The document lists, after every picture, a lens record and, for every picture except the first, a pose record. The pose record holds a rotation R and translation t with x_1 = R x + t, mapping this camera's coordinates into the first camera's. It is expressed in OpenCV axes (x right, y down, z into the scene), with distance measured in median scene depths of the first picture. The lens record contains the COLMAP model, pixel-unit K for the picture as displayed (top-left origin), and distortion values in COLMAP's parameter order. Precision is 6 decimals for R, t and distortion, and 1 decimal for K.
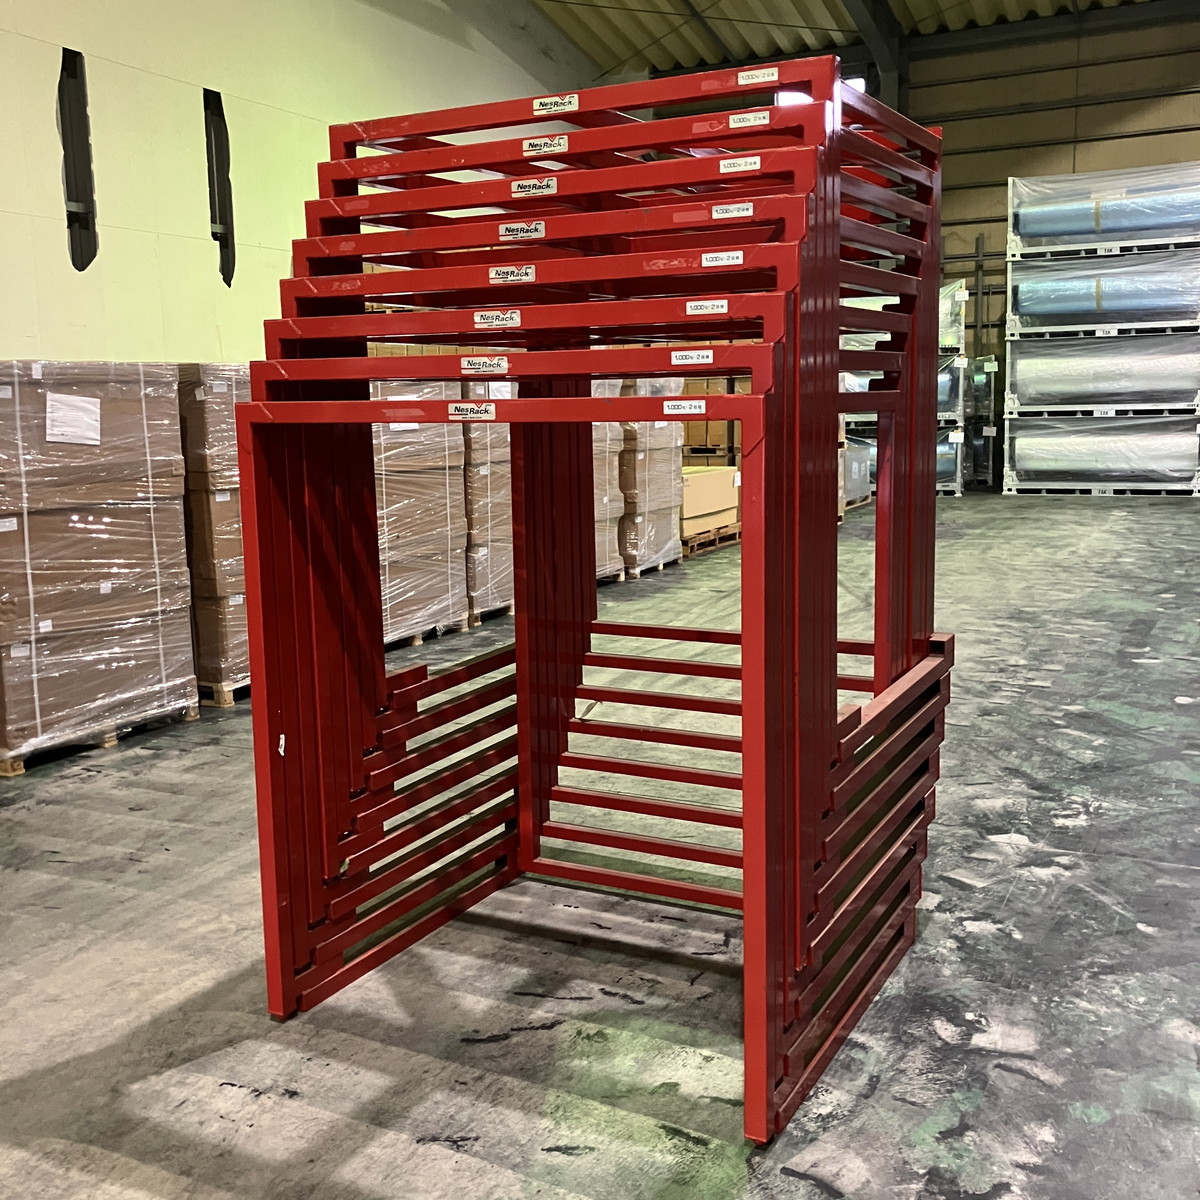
lens RADIAL K [[1305.1, 0, 601.3], [0, 1305.1, 591.5], [0, 0, 1]] dist [0.015029, 0.000000]
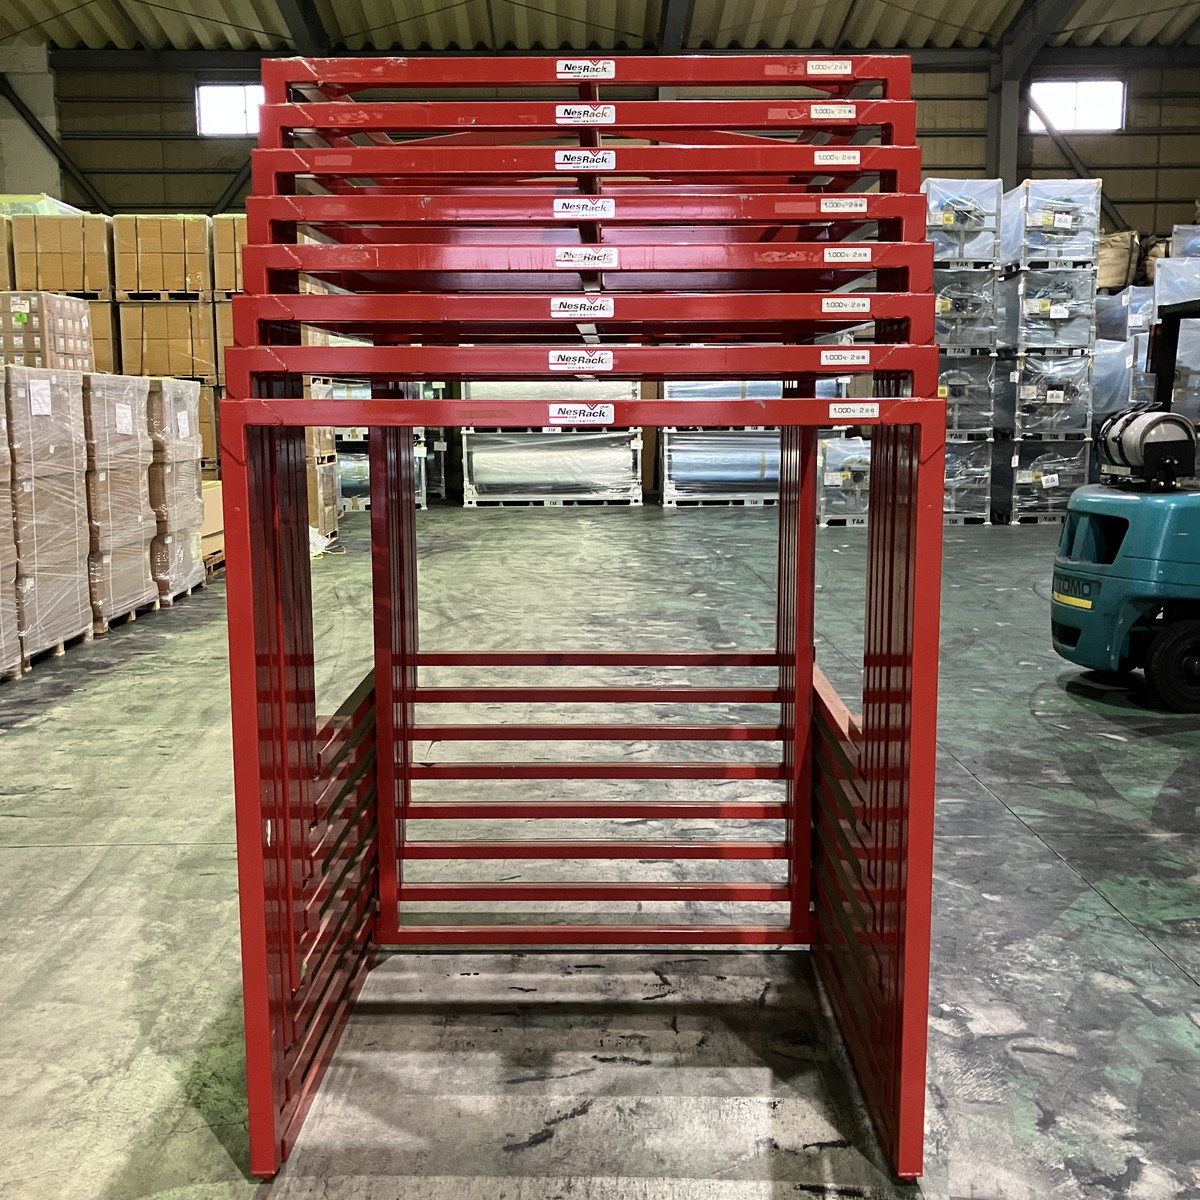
lens RADIAL K [[1305.1, 0, 601.5], [0, 1305.1, 597.1], [0, 0, 1]] dist [0.015029, 0.000000]
pose [[0.889155, -0.049665, 0.454902, -0.233007], [0.053048, 0.998578, 0.005332, -0.010294], [-0.454520, 0.019391, 0.890525, 0.112273]]
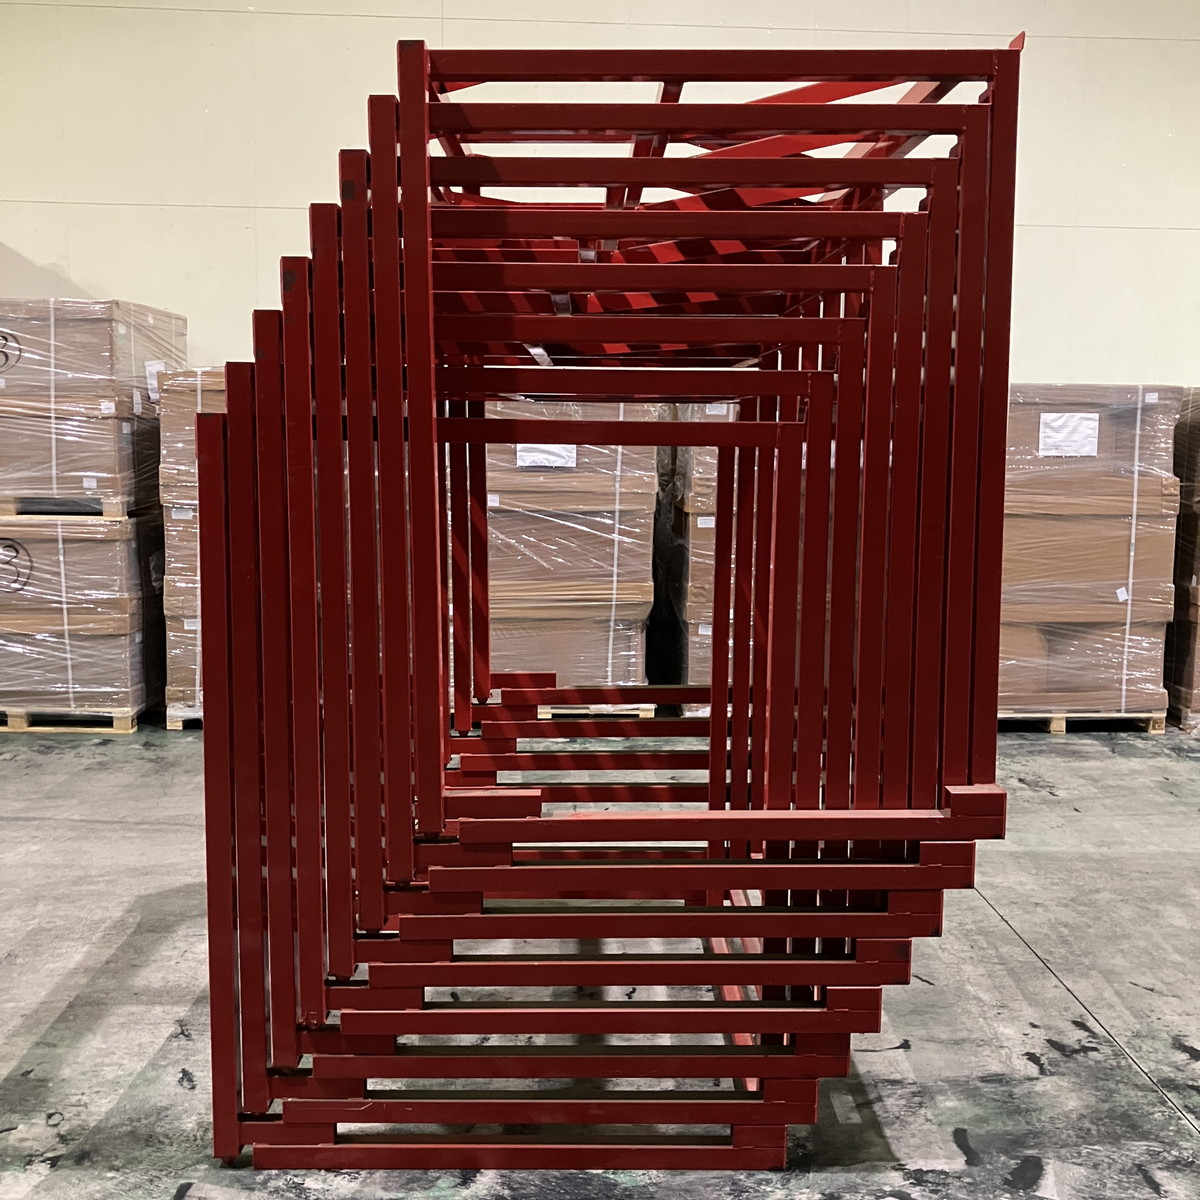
lens RADIAL K [[1305.1, 0, 607.1], [0, 1305.1, 600.6], [0, 0, 1]] dist [0.015029, 0.000000]
pose [[0.484292, 0.142383, -0.863243, 0.501800], [-0.150232, 0.985547, 0.078273, -0.057720], [0.861912, 0.091779, 0.498683, 0.334769]]
